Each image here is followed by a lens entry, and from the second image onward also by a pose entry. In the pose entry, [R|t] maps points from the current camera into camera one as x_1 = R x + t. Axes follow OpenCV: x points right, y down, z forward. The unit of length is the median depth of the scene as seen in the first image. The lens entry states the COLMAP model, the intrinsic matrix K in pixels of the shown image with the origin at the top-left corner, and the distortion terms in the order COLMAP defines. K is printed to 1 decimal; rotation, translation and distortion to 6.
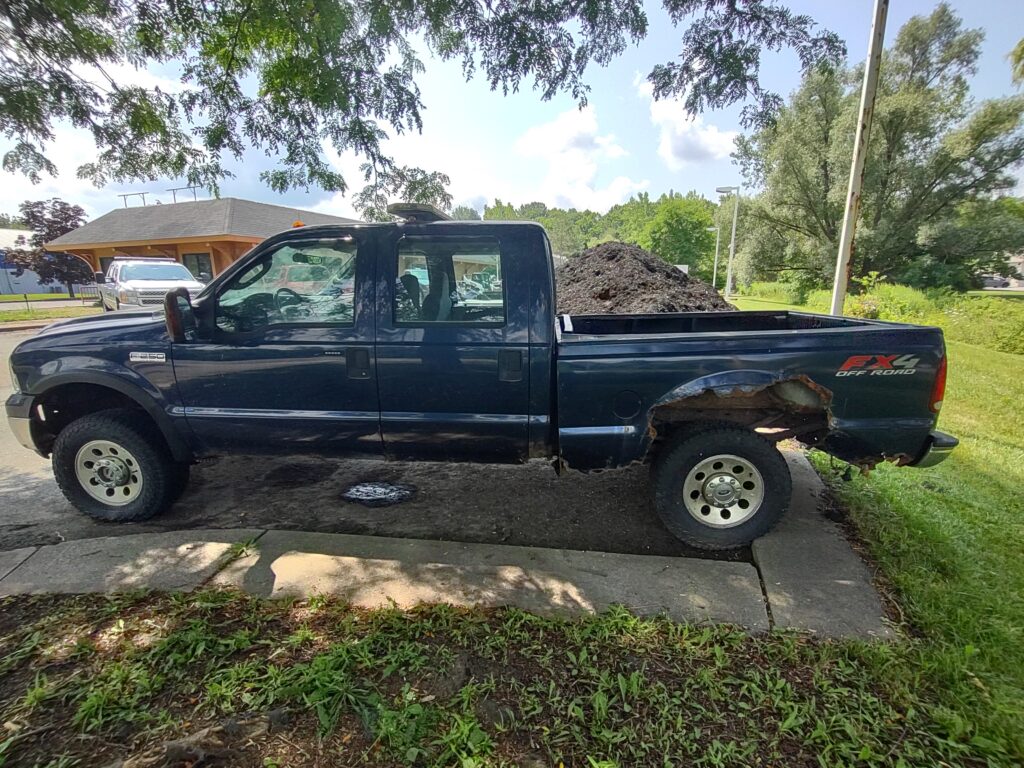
lens RADIAL K [[462.3, 0, 512.7], [0, 462.3, 389.6], [0, 0, 1]] dist [-0.001640, -0.000755]
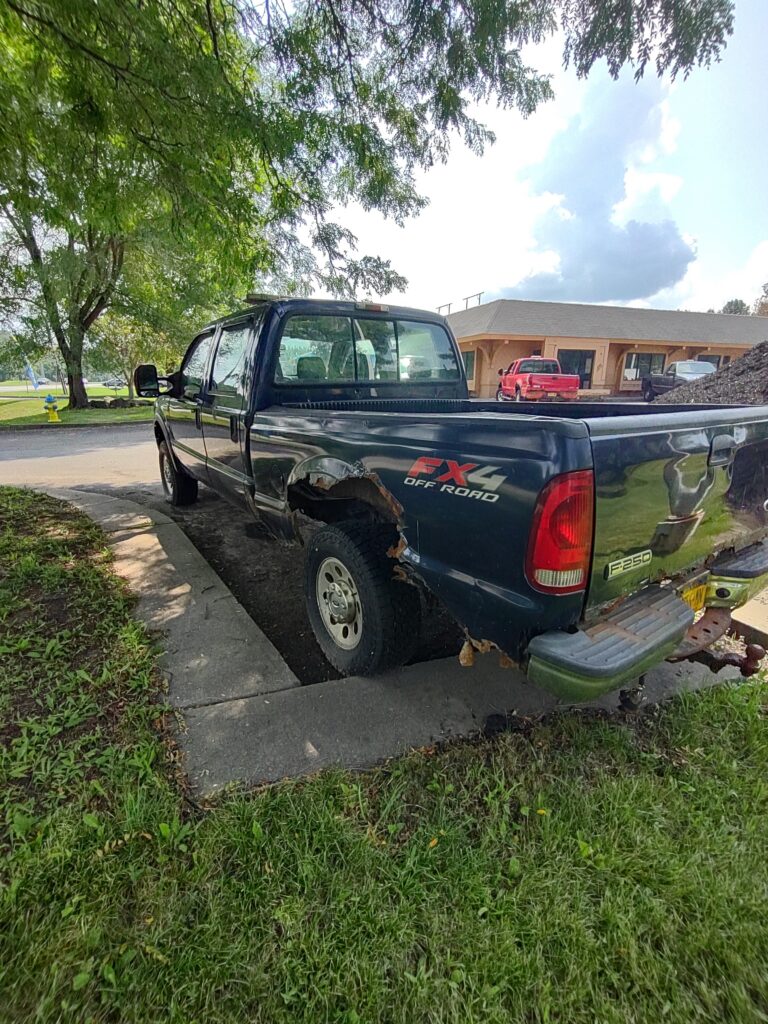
lens RADIAL K [[462.3, 0, 381.2], [0, 462.3, 511.1], [0, 0, 1]] dist [-0.001640, -0.000755]
pose [[0.623546, 0.205661, -0.754250, 1.192323], [-0.151891, 0.978263, 0.141172, -0.080042], [0.766889, 0.026537, 0.641231, 0.553644]]
